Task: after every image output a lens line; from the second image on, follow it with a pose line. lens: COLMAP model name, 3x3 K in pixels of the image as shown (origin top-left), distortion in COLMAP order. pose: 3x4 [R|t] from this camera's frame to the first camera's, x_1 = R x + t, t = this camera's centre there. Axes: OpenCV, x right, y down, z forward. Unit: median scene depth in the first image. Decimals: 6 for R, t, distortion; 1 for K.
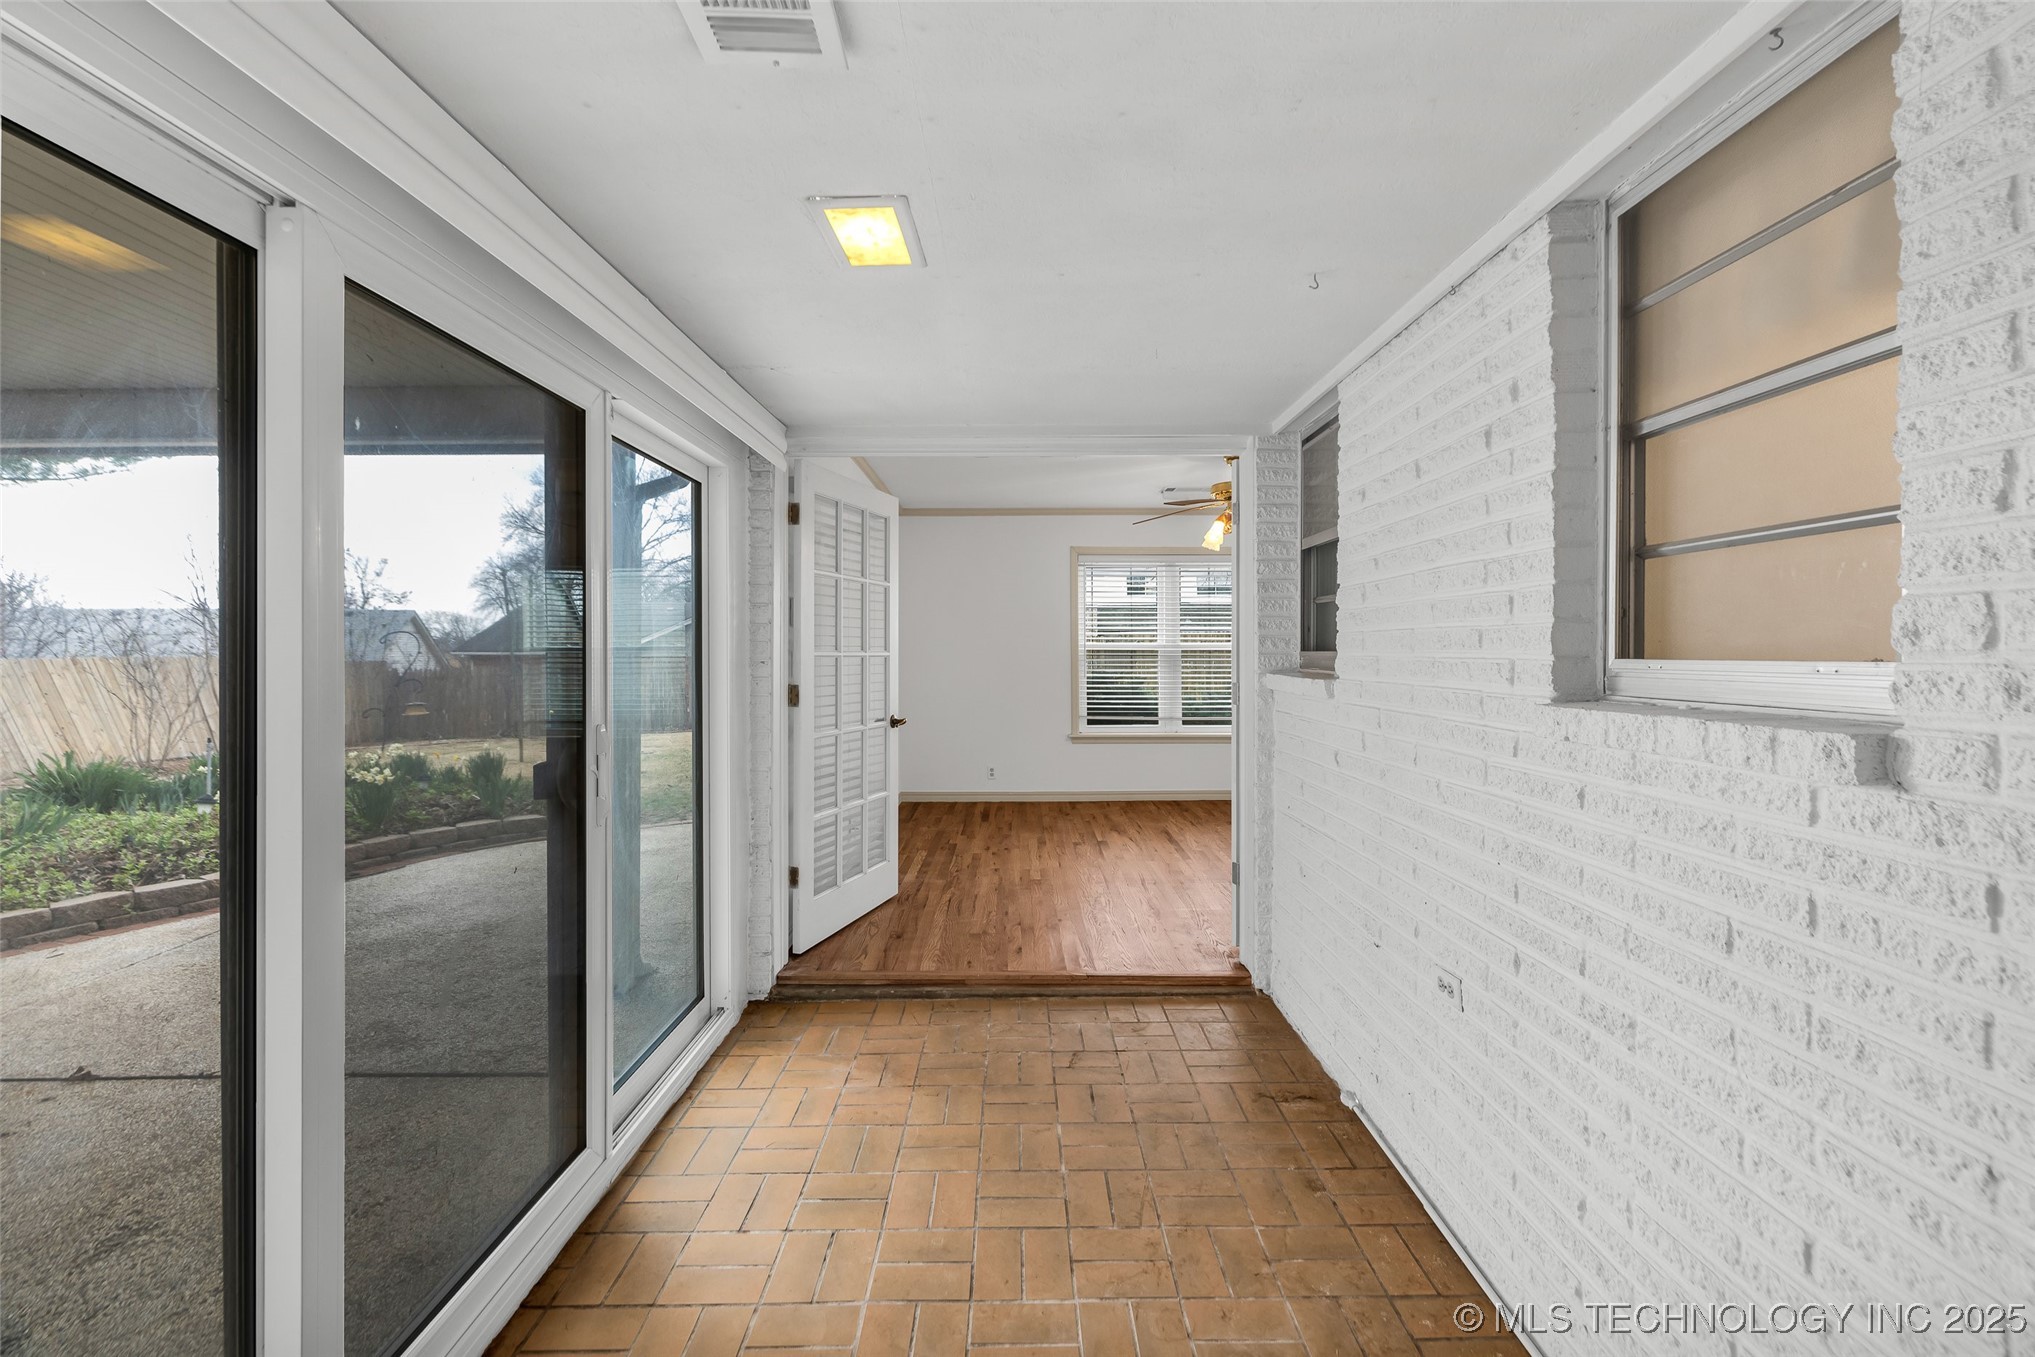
lens RADIAL K [[853.0, 0, 1017.3], [0, 853.0, 649.8], [0, 0, 1]] dist [-0.000459, 0.000064]
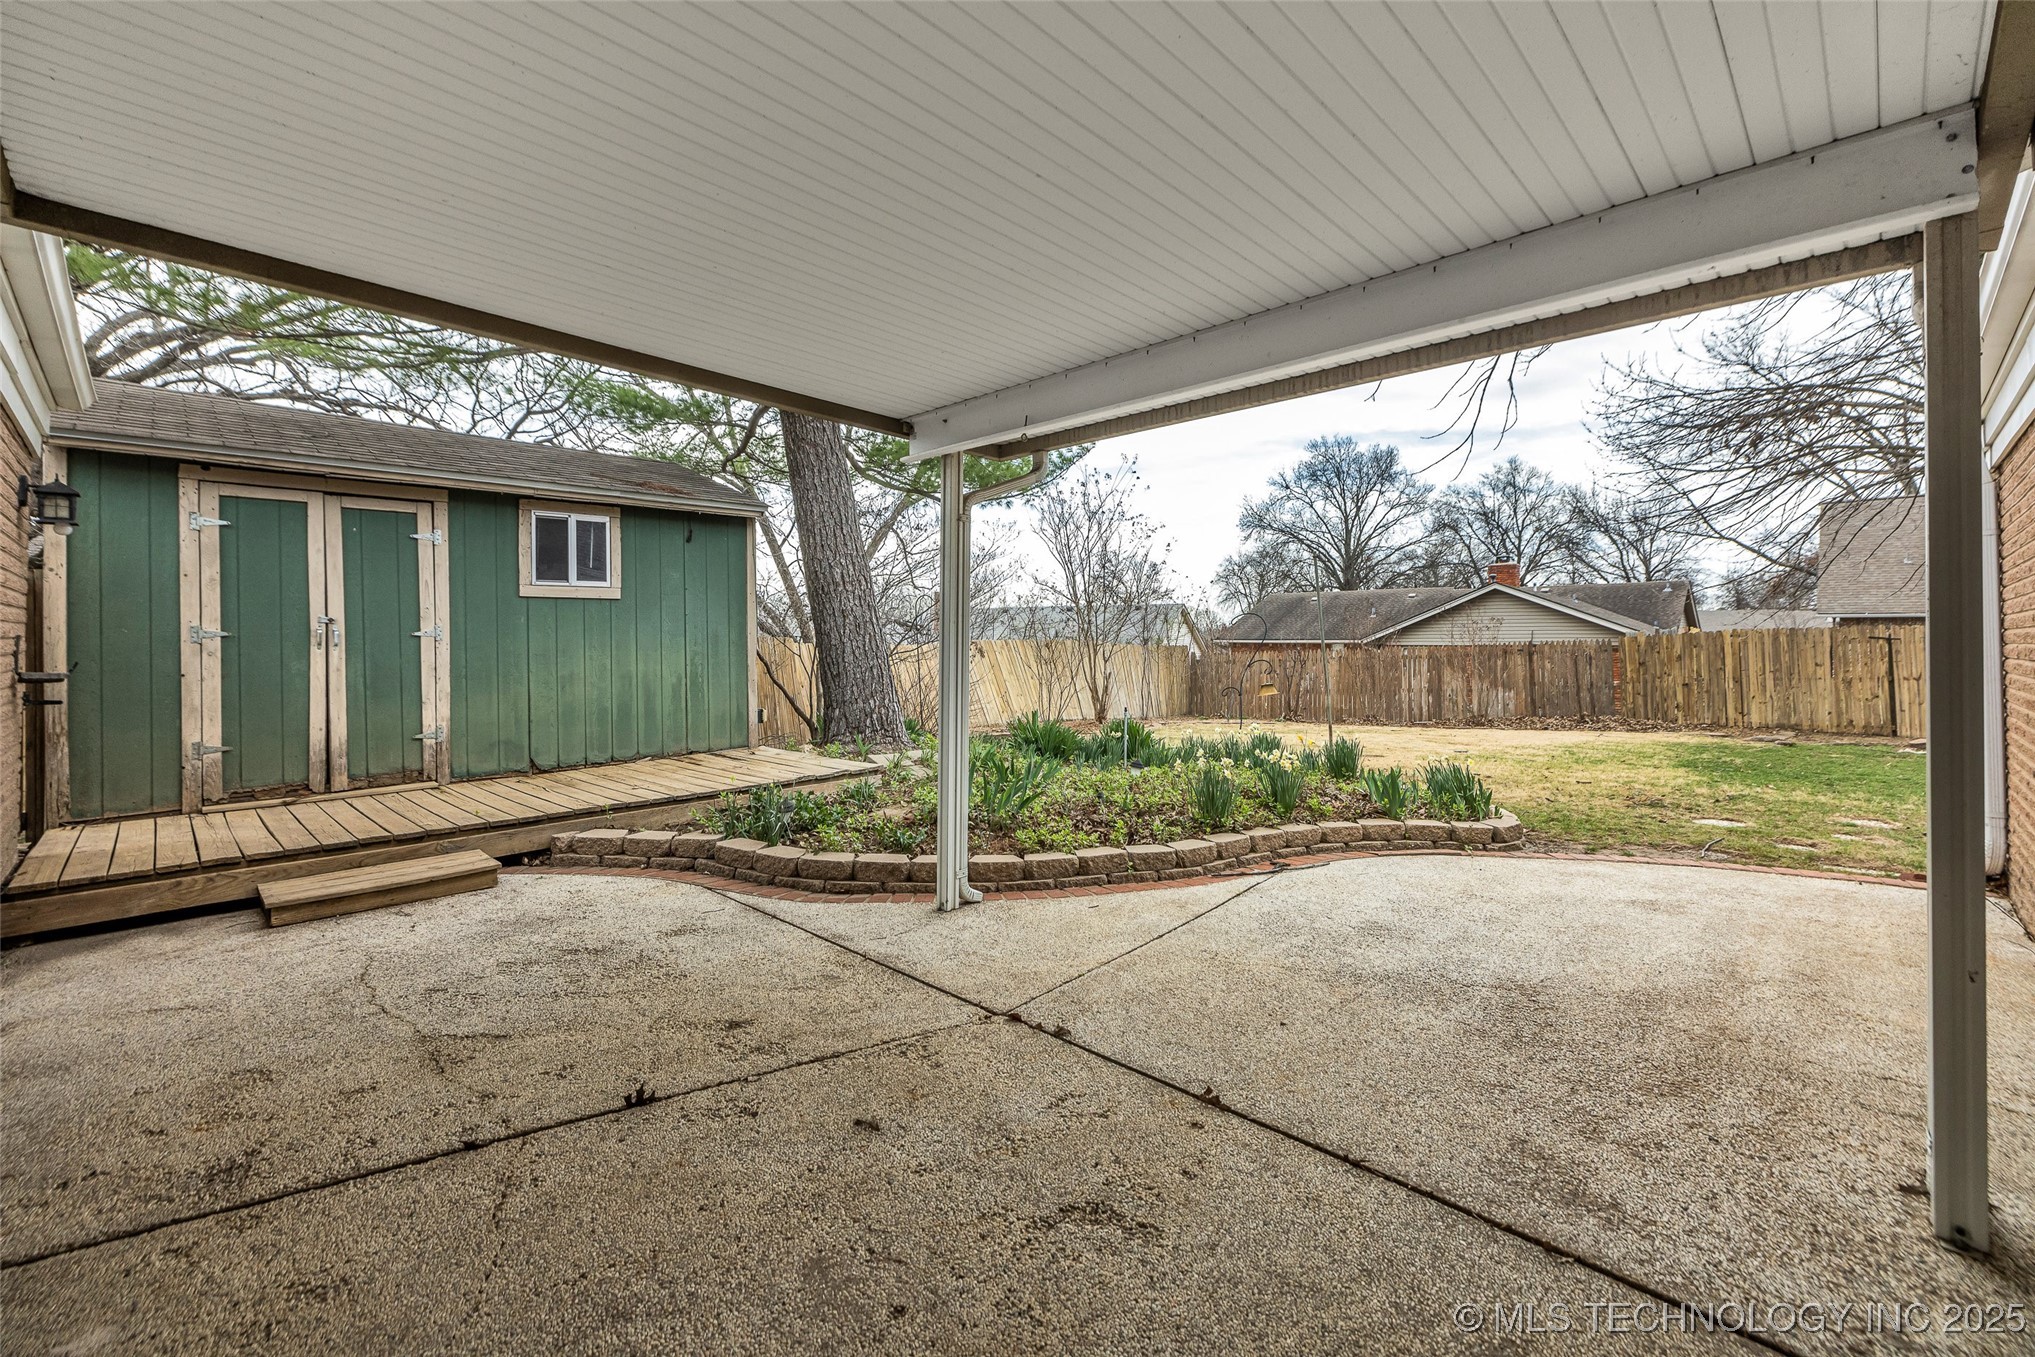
lens RADIAL K [[853.0, 0, 1017.3], [0, 853.0, 649.8], [0, 0, 1]] dist [-0.000459, 0.000064]
pose [[0.710083, 0.011913, -0.704017, -0.189199], [-0.004347, 0.999912, 0.012536, 0.010373], [0.704105, -0.005842, 0.710072, 0.074684]]
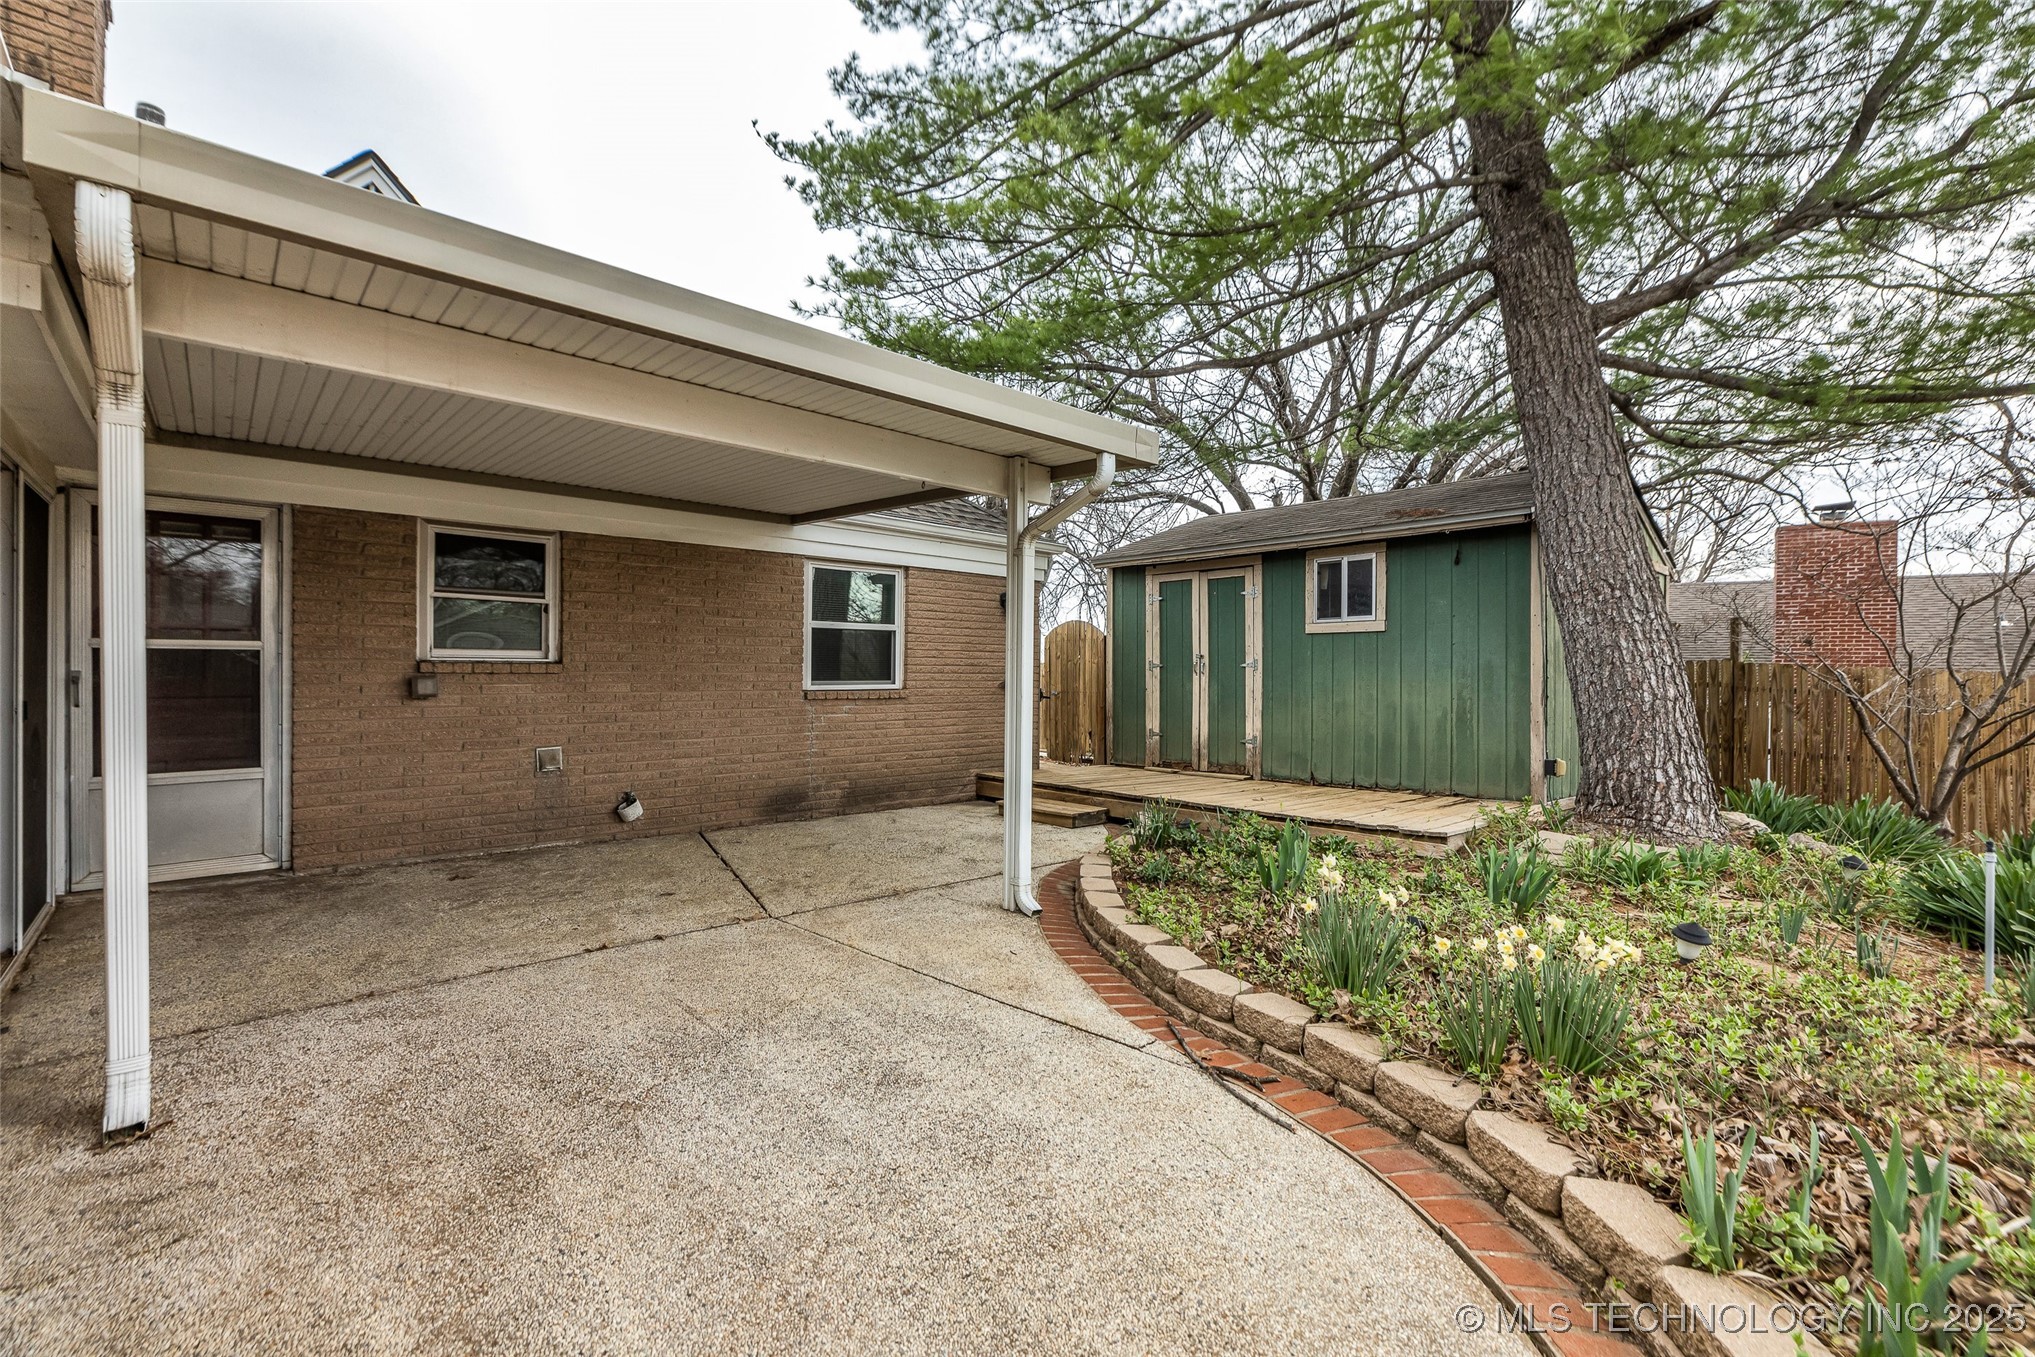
lens RADIAL K [[869.2, 0, 1017.5], [0, 869.2, 678.5], [0, 0, 1]] dist [-0.000142, 0.000069]
pose [[-0.724800, 0.002590, -0.688955, -0.185903], [-0.010620, 0.999832, 0.014931, 0.011358], [0.688878, 0.018138, -0.724651, 0.726113]]
